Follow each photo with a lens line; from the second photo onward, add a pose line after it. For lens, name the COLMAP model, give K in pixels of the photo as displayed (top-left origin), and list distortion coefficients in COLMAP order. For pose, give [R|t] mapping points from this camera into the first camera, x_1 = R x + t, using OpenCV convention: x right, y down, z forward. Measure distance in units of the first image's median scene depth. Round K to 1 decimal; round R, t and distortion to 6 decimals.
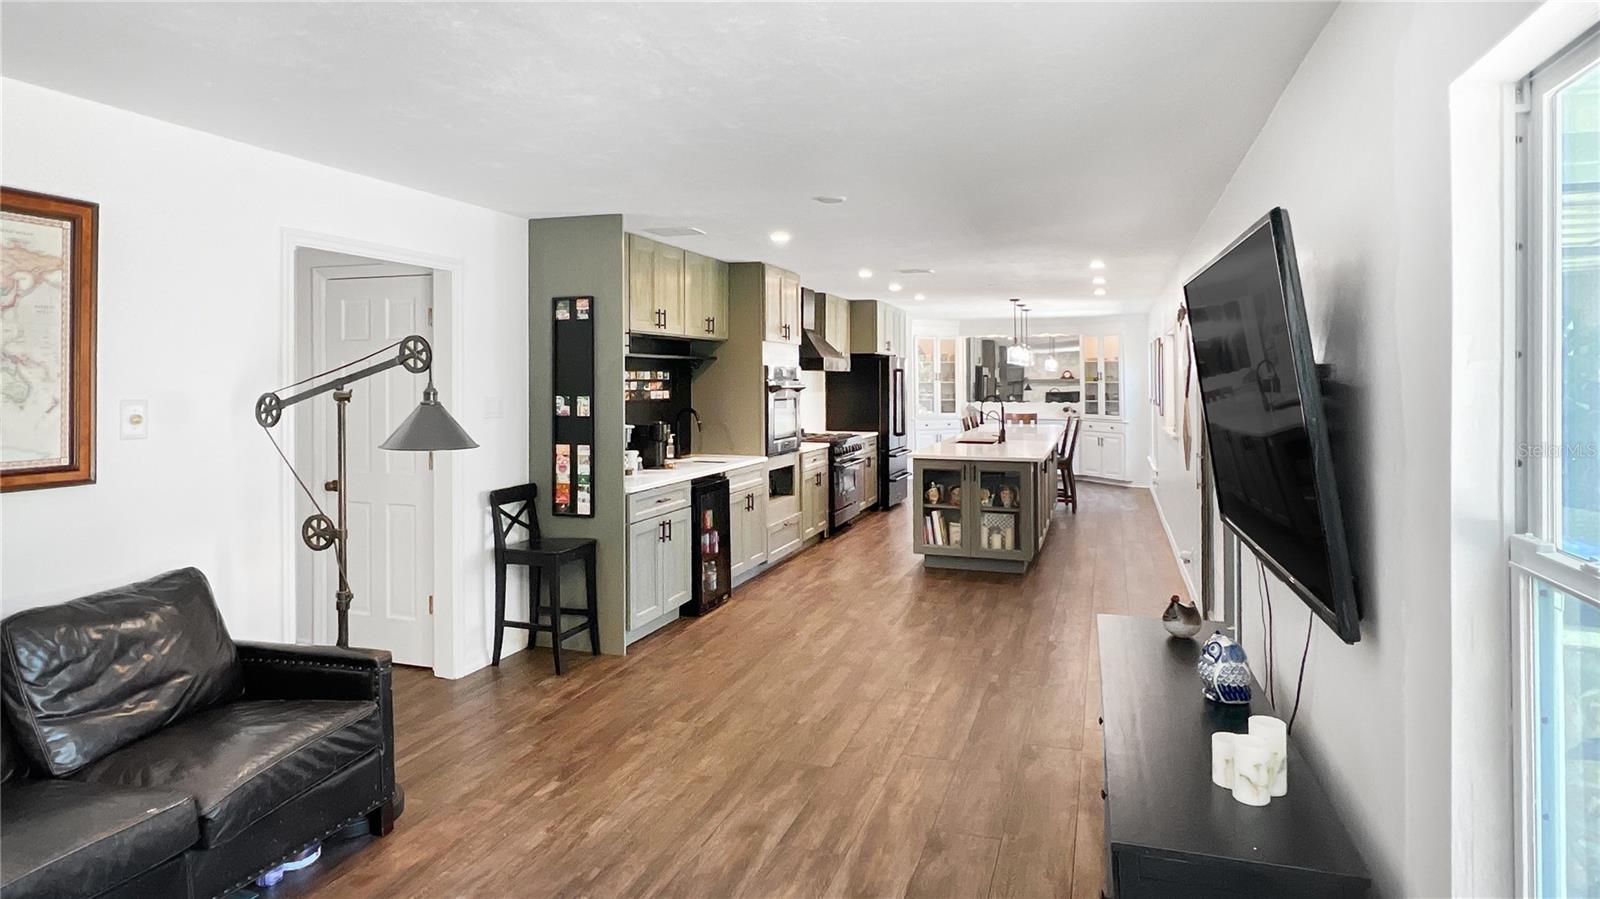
lens RADIAL K [[895.4, 0, 790.6], [0, 895.4, 466.9], [0, 0, 1]] dist [0.009547, 0.001933]
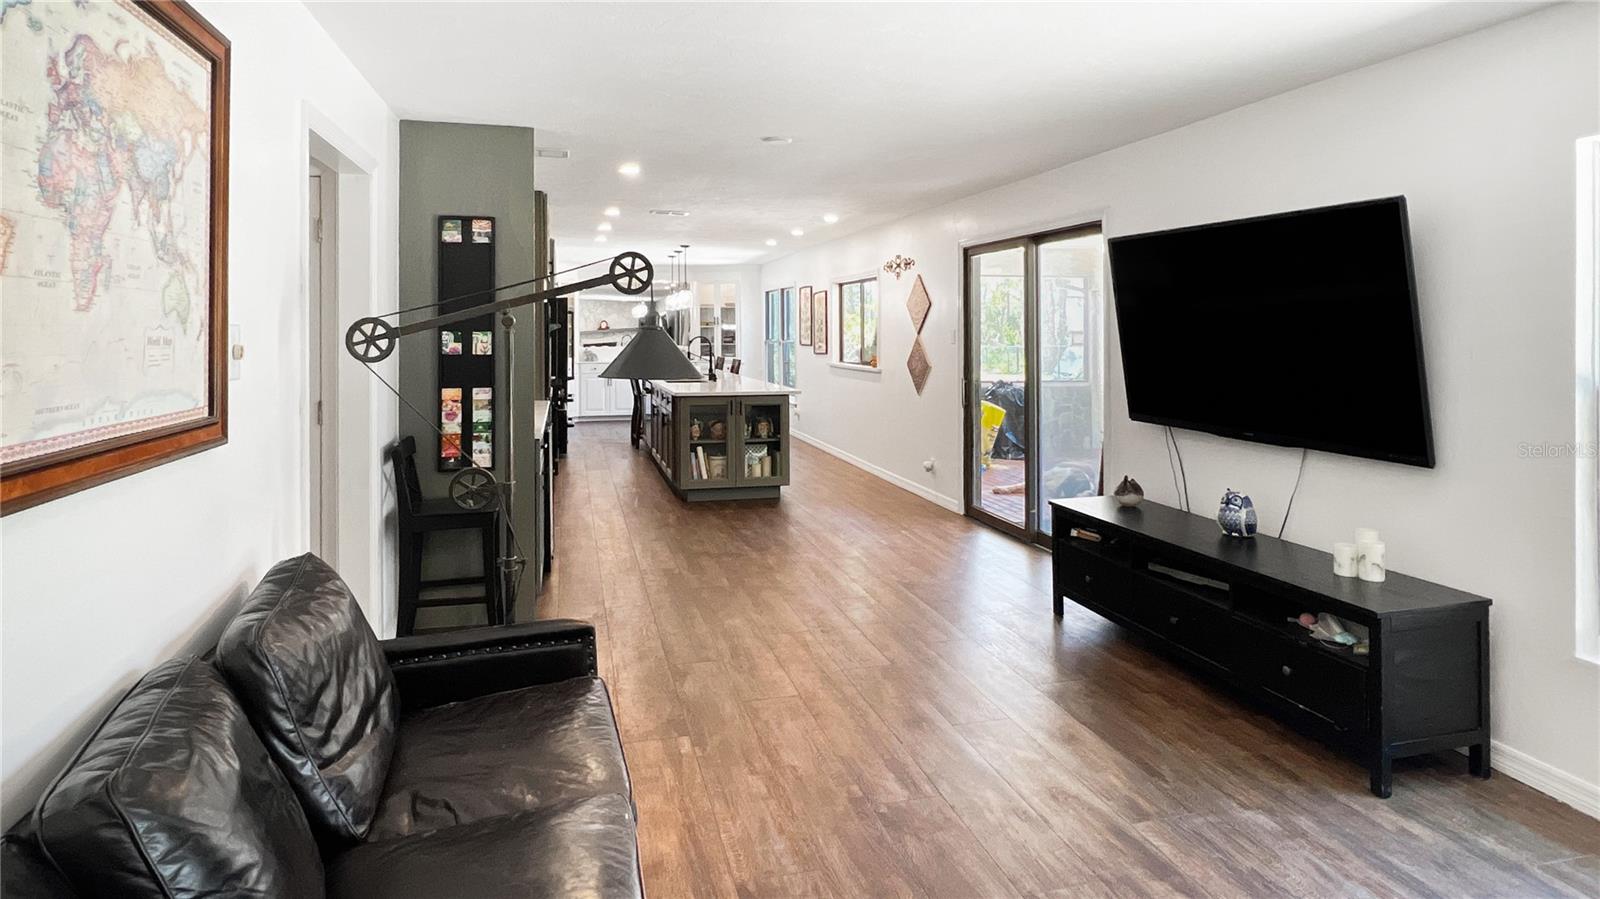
lens RADIAL K [[895.4, 0, 788.6], [0, 895.4, 422.9], [0, 0, 1]] dist [0.009547, 0.001933]
pose [[0.836466, -0.056305, 0.545119, -0.456601], [0.052728, 0.998362, 0.022210, 0.006220], [-0.545476, 0.010165, 0.838065, 0.104618]]
